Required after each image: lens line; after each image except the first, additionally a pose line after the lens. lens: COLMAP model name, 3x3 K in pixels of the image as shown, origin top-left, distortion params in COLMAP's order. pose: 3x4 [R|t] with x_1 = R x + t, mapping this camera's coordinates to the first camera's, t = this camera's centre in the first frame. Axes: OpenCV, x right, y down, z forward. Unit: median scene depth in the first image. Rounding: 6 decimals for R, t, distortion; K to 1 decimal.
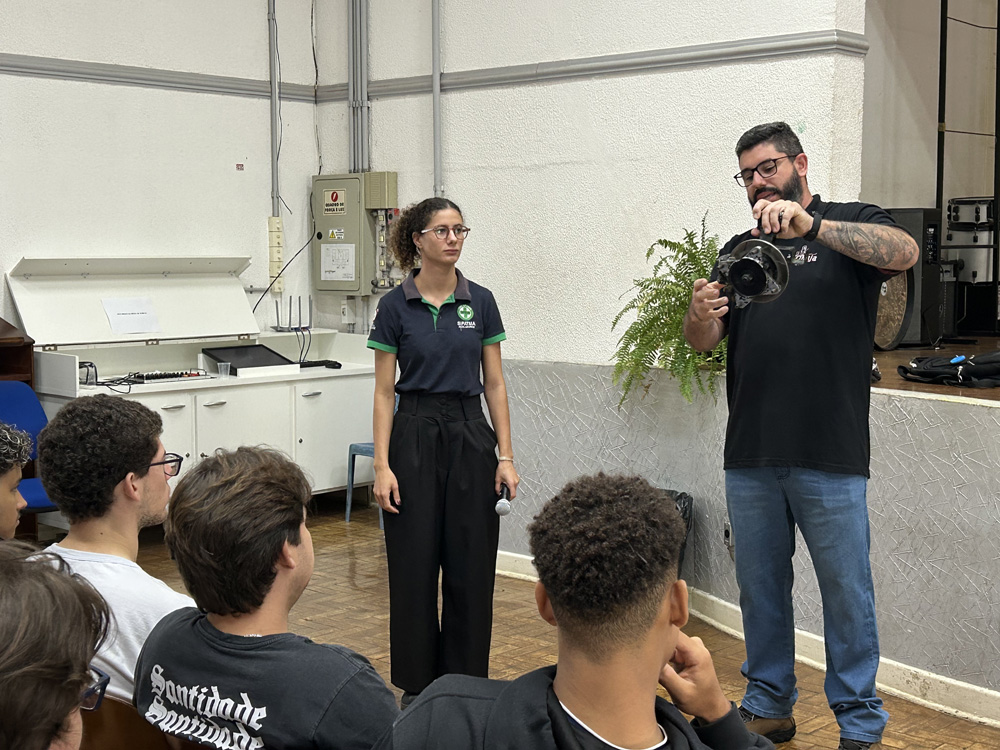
lens RADIAL K [[1499.6, 0, 502.3], [0, 1499.6, 372.8], [0, 0, 1]] dist [0.139244, 0.000000]
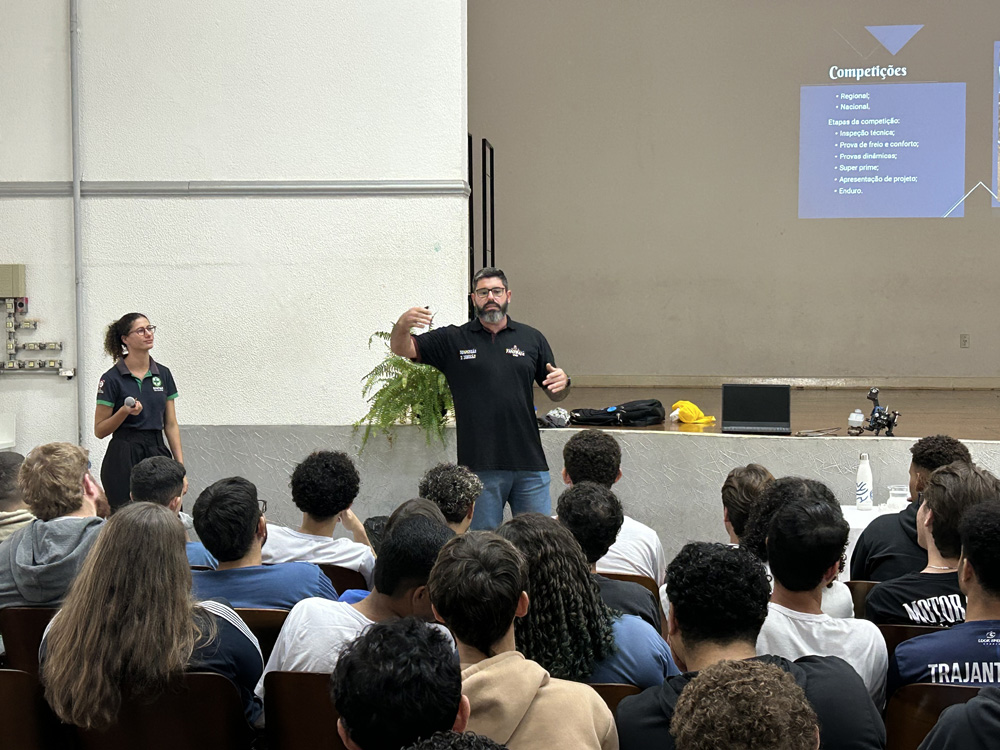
lens RADIAL K [[1575.0, 0, 505.1], [0, 1575.0, 373.1], [0, 0, 1]] dist [0.089091, 0.000000]
pose [[0.810107, -0.022848, 0.585836, -0.573453], [0.048680, 0.998411, -0.028378, -0.004300], [-0.584257, 0.051507, 0.809932, -0.180989]]
